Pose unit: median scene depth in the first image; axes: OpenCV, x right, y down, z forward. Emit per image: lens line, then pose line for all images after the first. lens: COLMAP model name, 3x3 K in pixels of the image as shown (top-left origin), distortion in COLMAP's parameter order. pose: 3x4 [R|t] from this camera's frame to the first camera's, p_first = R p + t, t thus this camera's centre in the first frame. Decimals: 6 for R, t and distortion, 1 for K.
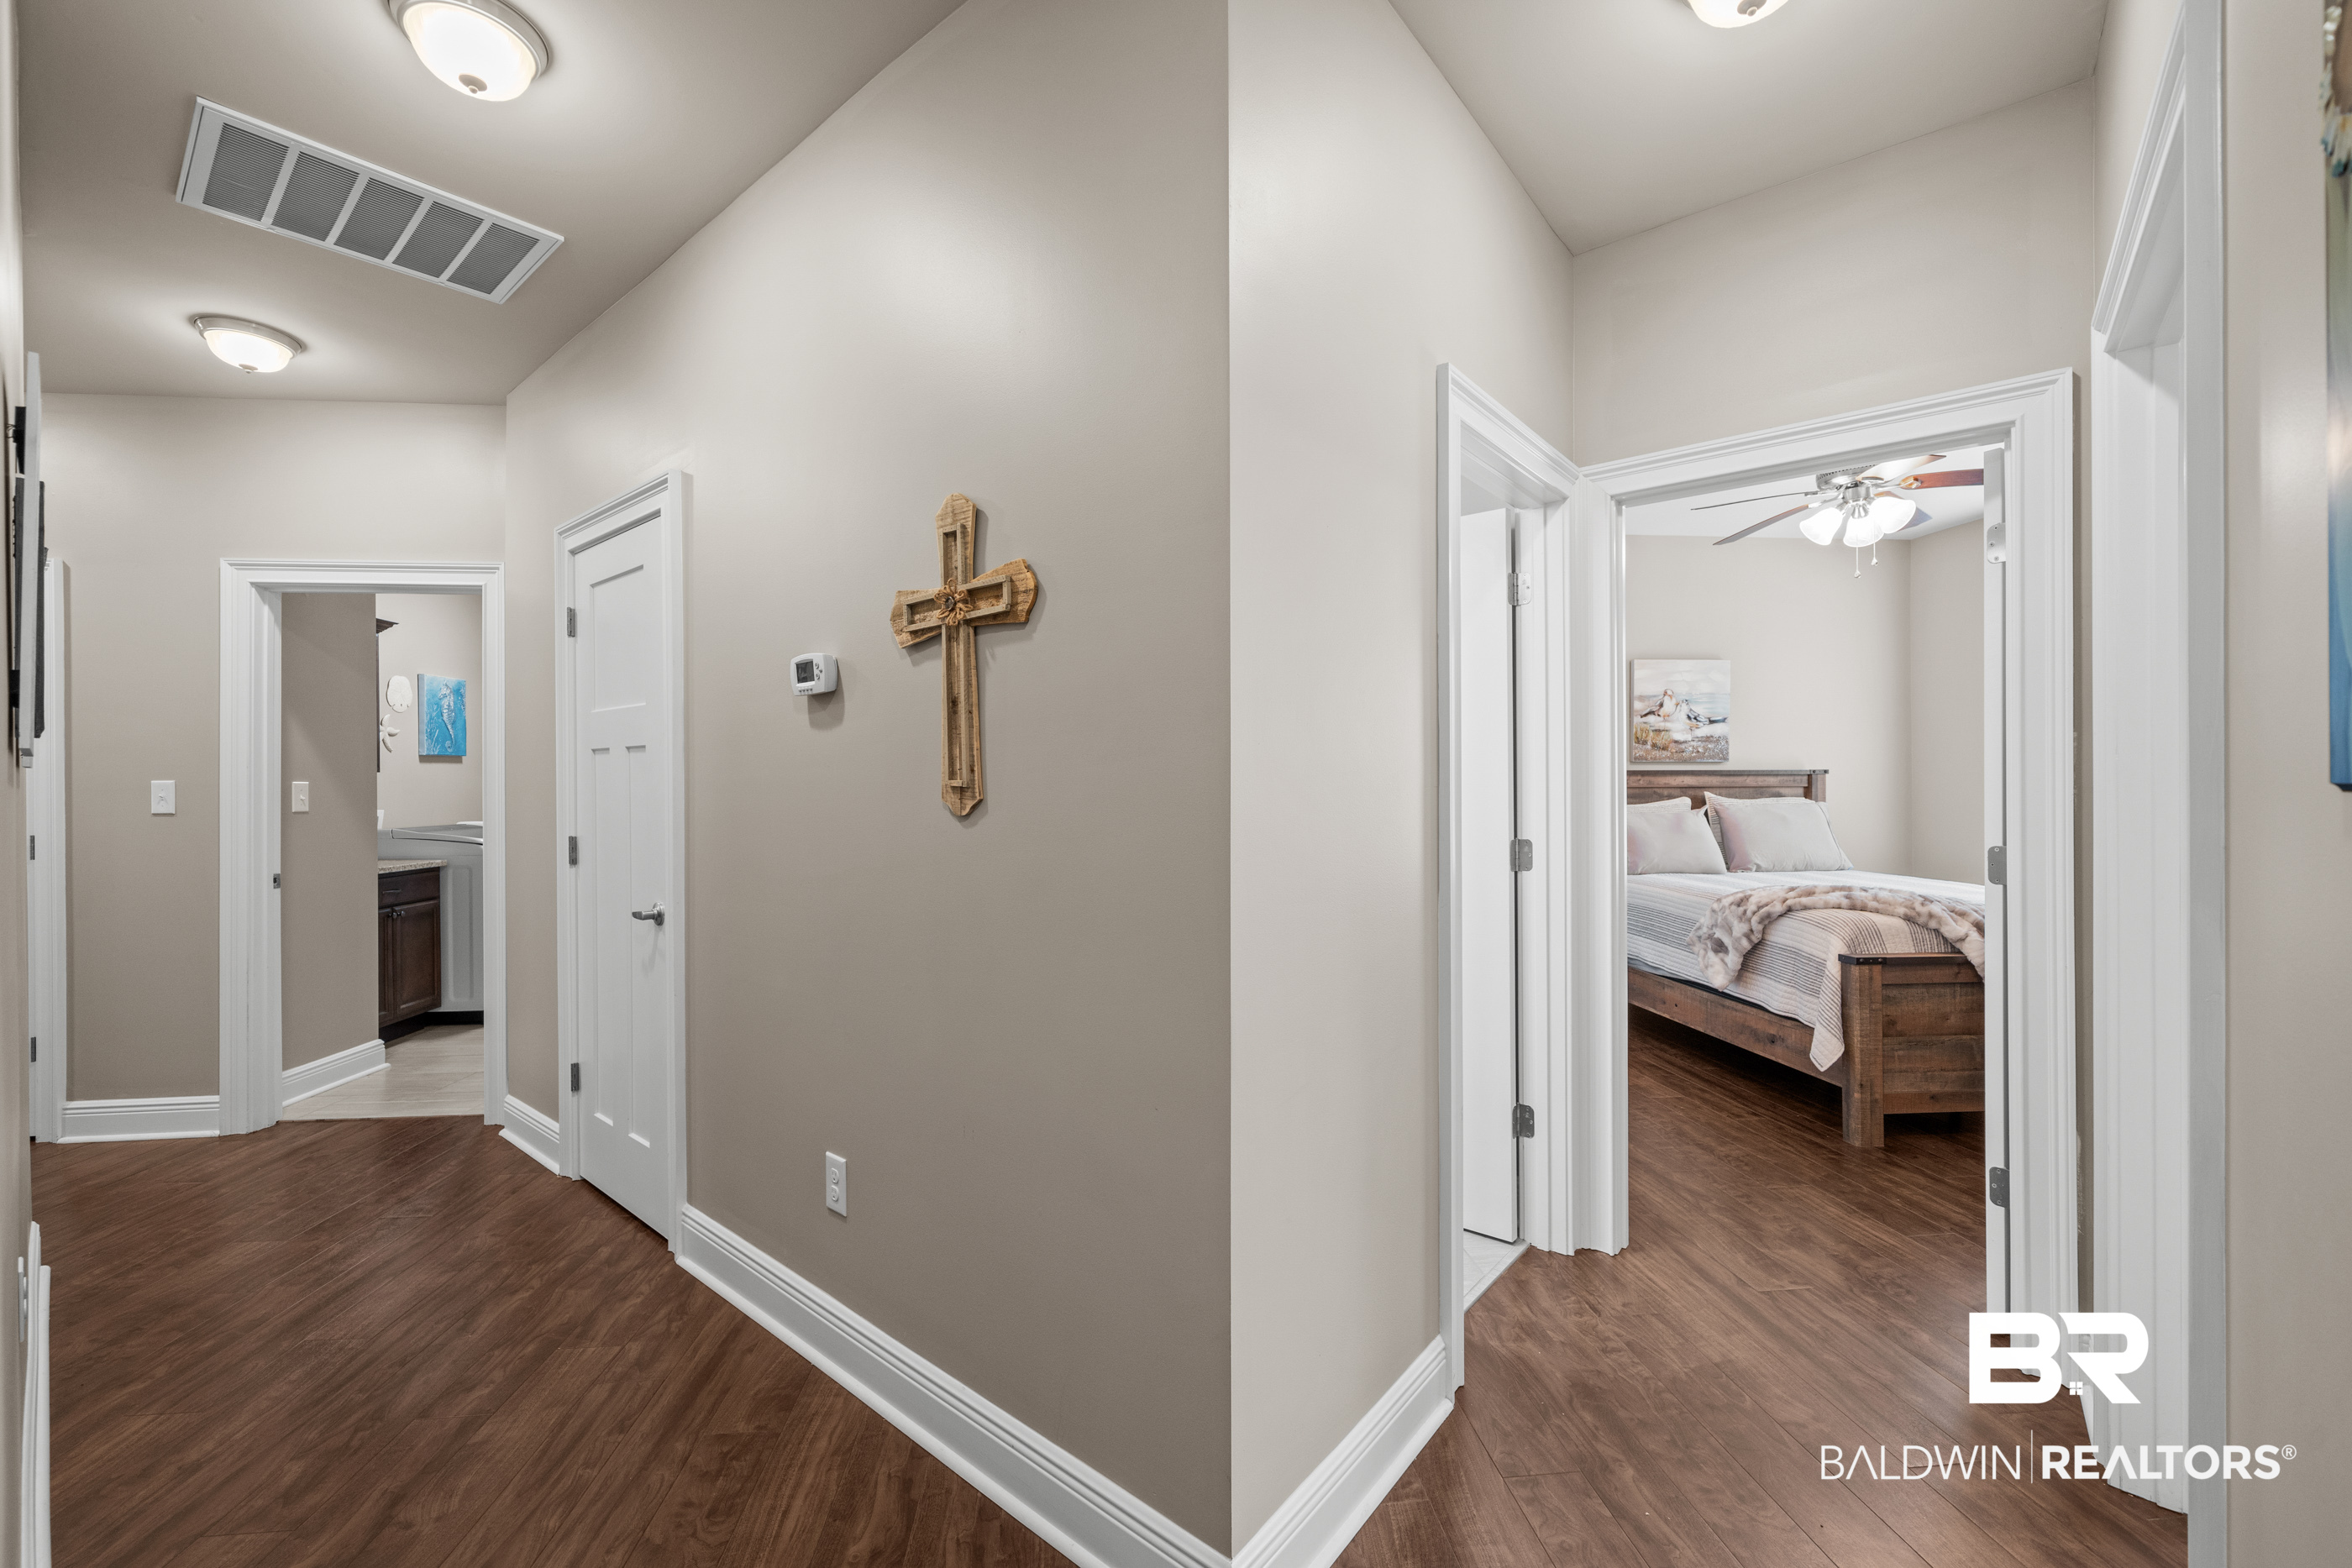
lens RADIAL K [[940.8, 0, 1174.6], [0, 940.8, 789.2], [0, 0, 1]] dist [-0.002262, -0.000016]
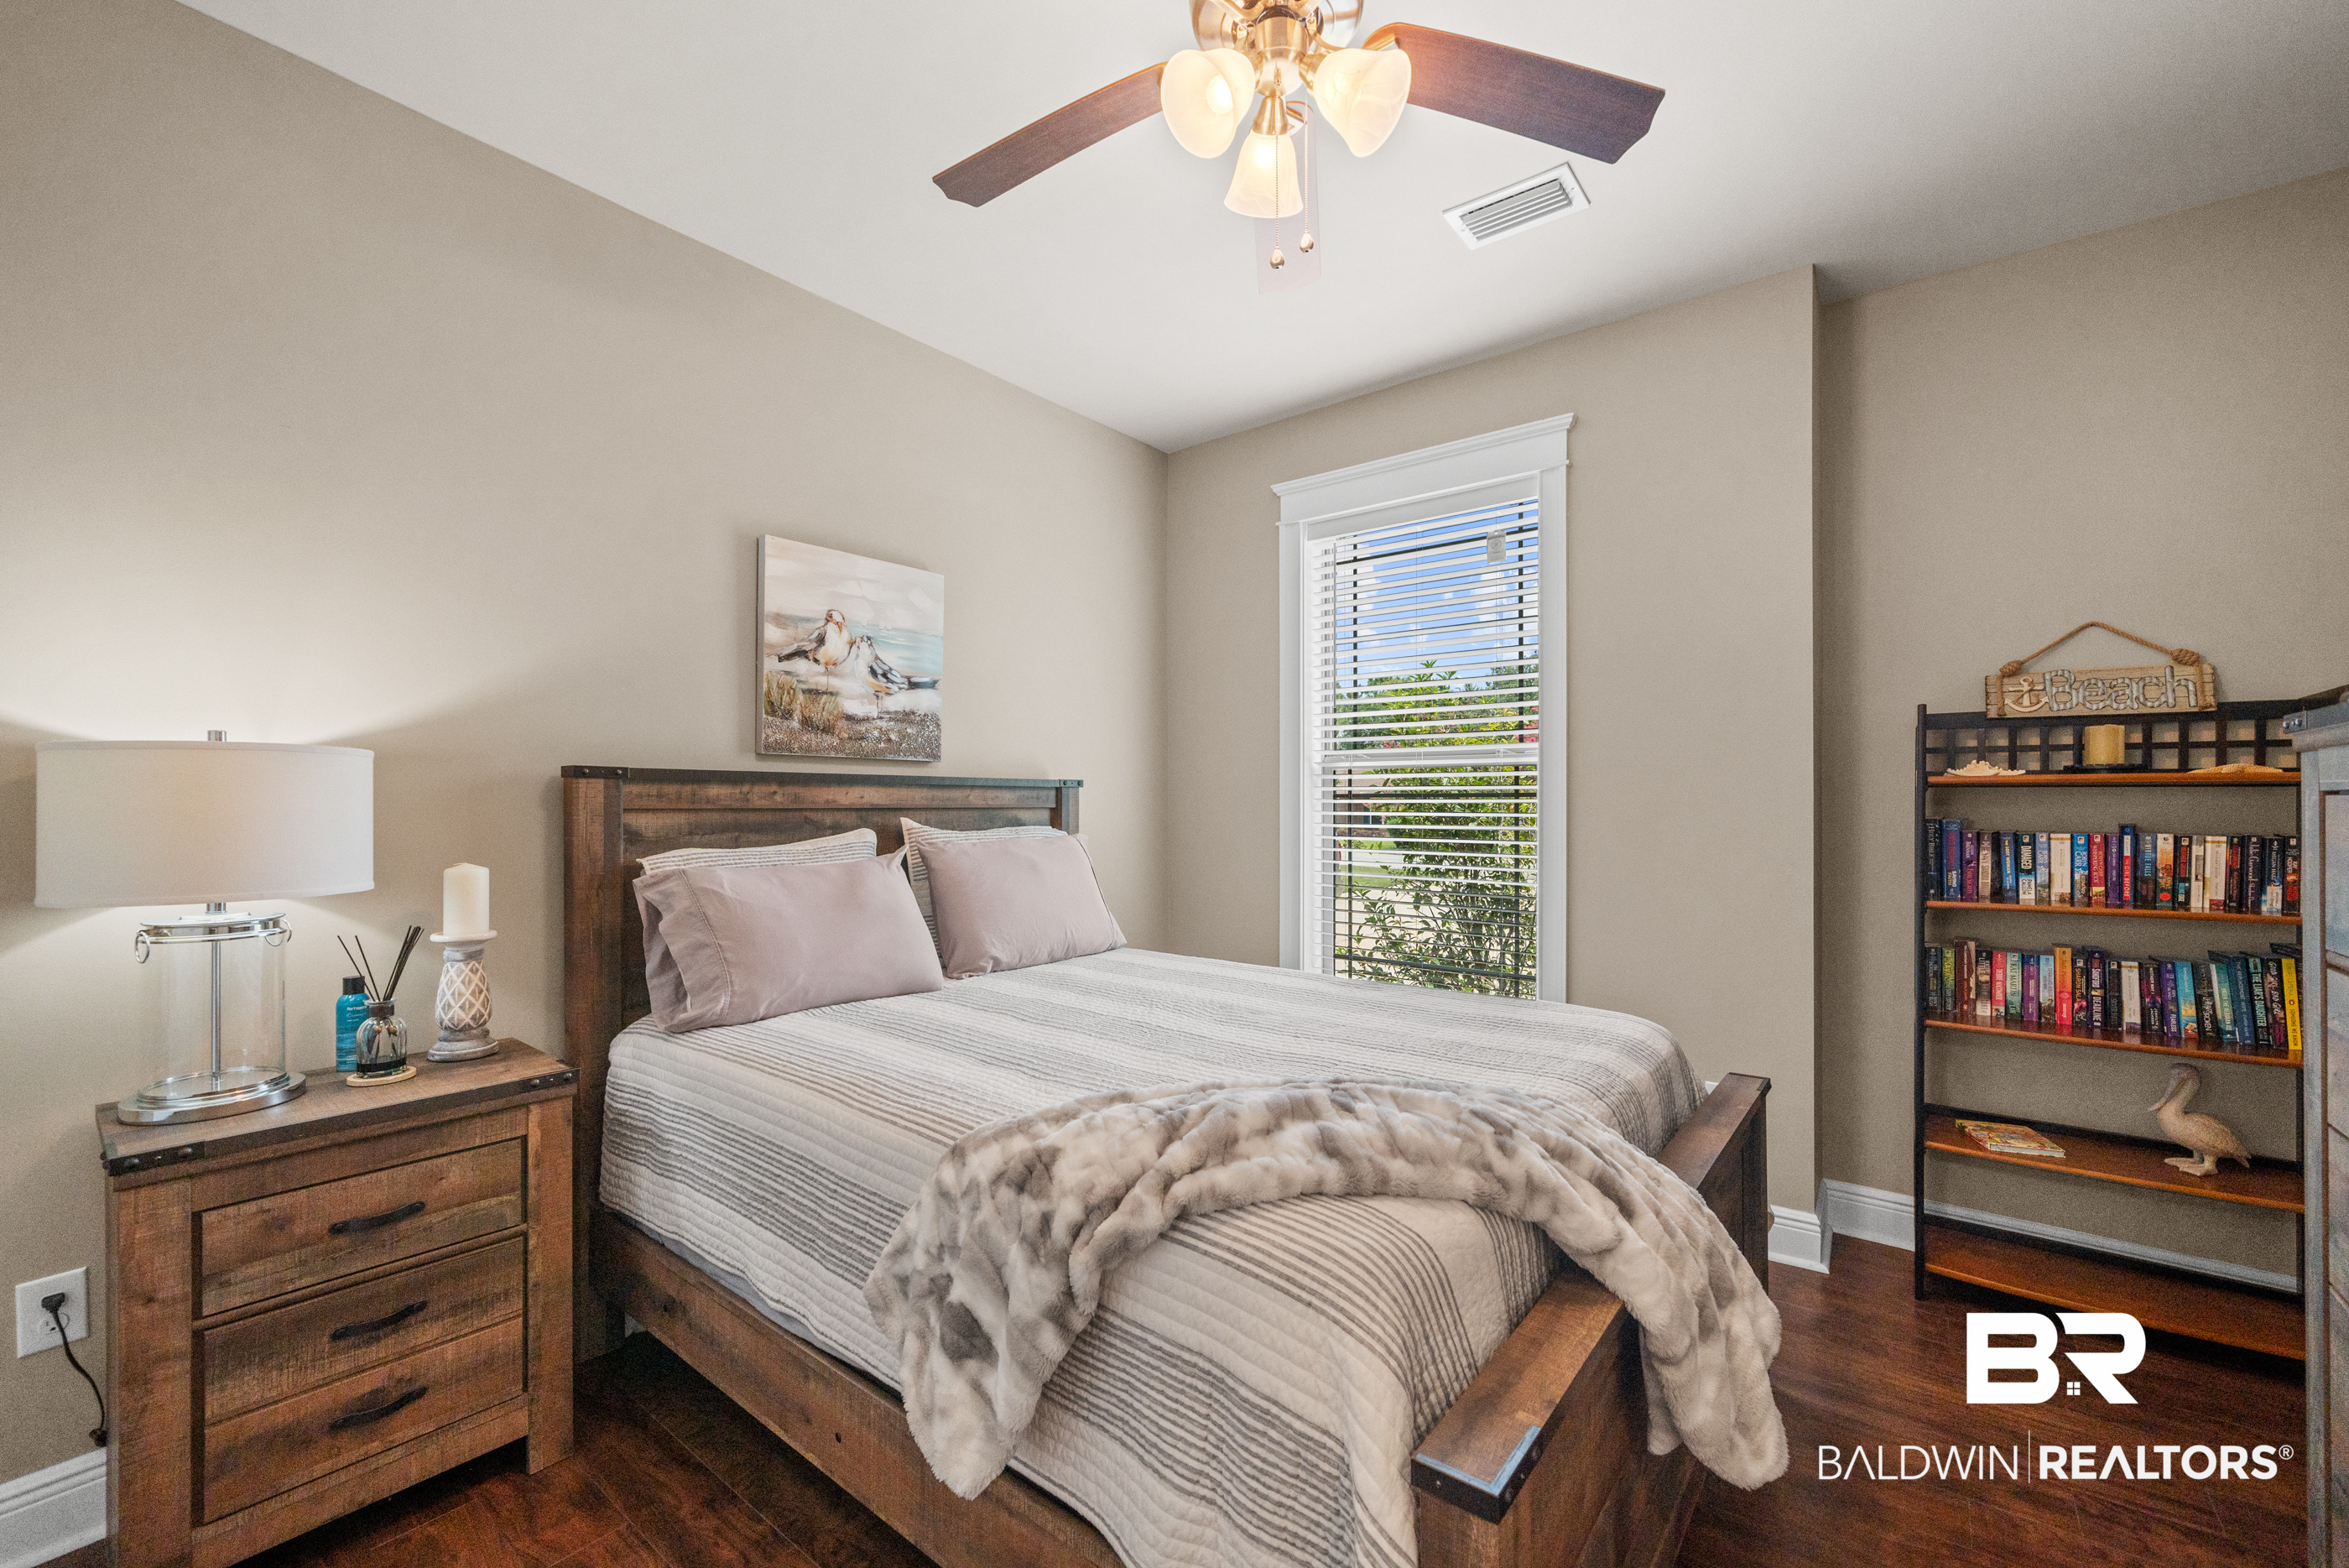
lens RADIAL K [[939.7, 0, 1173.7], [0, 939.7, 803.2], [0, 0, 1]] dist [-0.002262, -0.000016]
pose [[0.687898, 0.005783, 0.725784, 0.301274], [0.000292, 0.999966, -0.008245, -0.000921], [-0.725807, 0.005884, 0.687873, 0.552663]]
